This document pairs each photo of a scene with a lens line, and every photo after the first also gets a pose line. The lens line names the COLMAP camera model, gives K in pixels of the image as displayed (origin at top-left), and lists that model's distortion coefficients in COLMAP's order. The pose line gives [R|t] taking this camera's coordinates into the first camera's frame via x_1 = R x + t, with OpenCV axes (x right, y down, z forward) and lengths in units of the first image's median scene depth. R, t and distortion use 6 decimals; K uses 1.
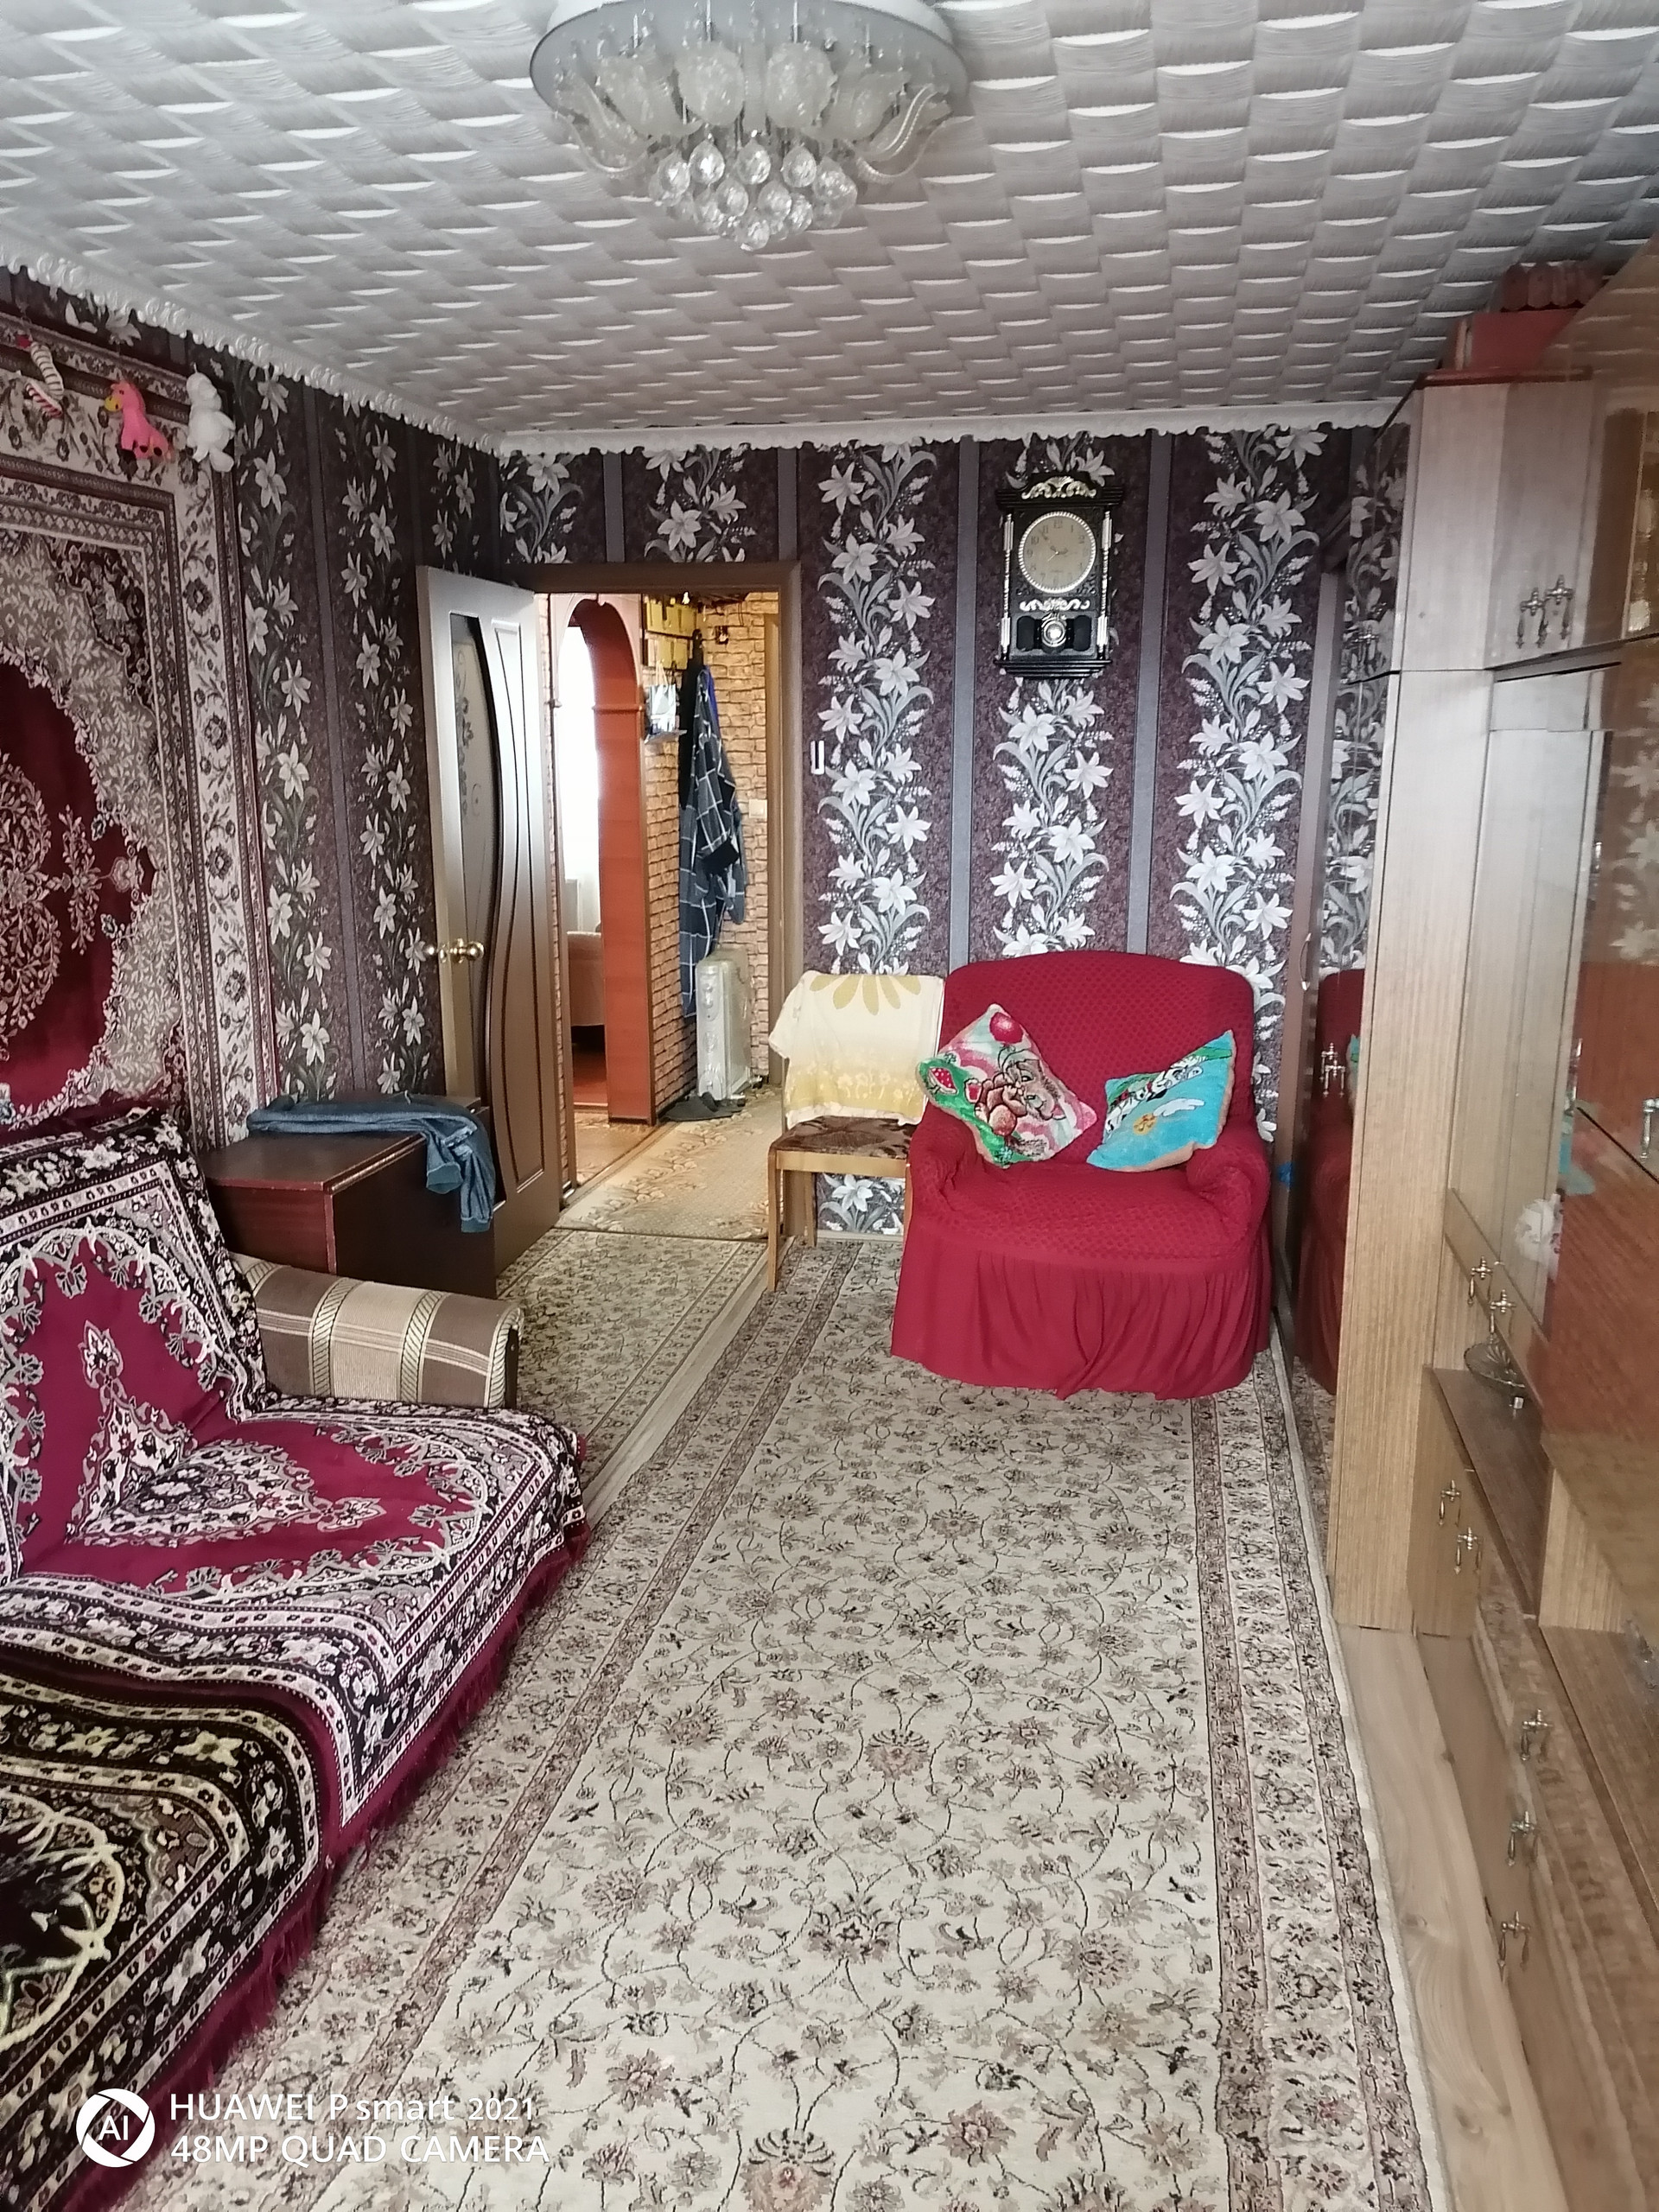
lens RADIAL K [[1655.2, 0, 831.4], [0, 1655.2, 1108.4], [0, 0, 1]] dist [0.004525, 0.000333]
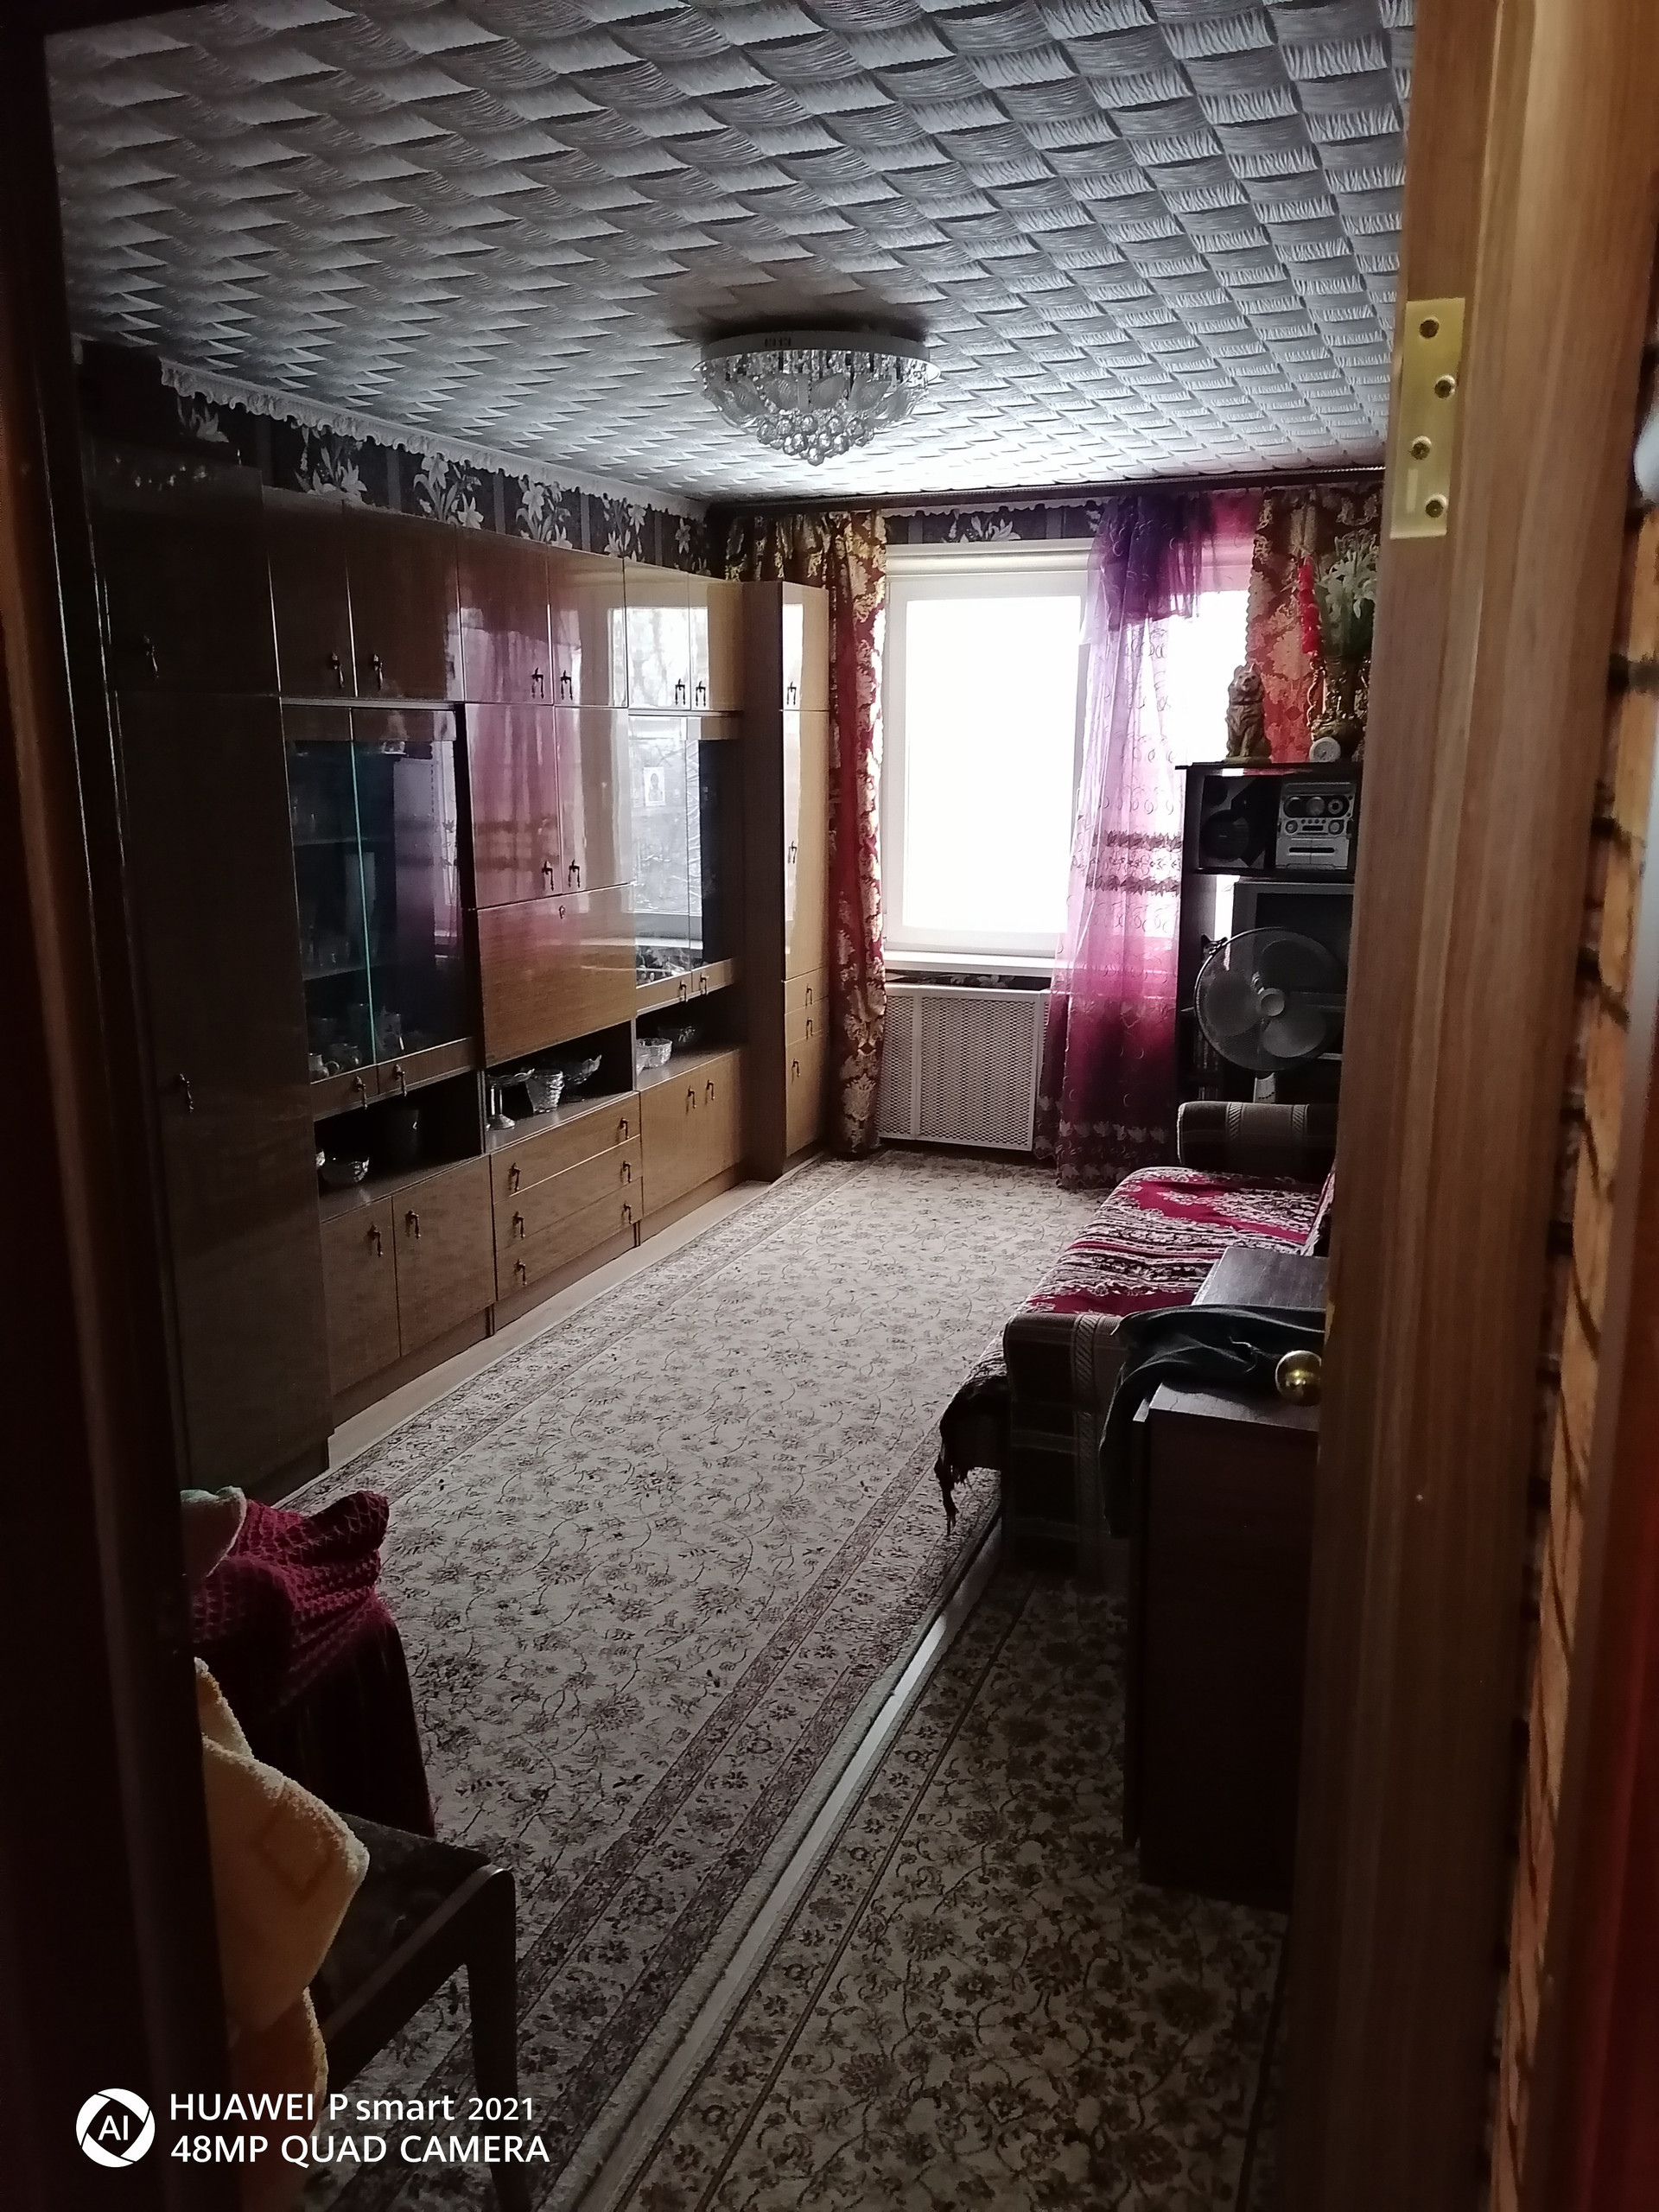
lens RADIAL K [[1655.2, 0, 827.8], [0, 1655.2, 1108.8], [0, 0, 1]] dist [0.004525, 0.000333]
pose [[-0.985609, -0.046426, 0.162542, -0.242147], [0.026748, 0.906603, 0.421137, -0.430790], [-0.166913, 0.419424, -0.892314, 1.887364]]
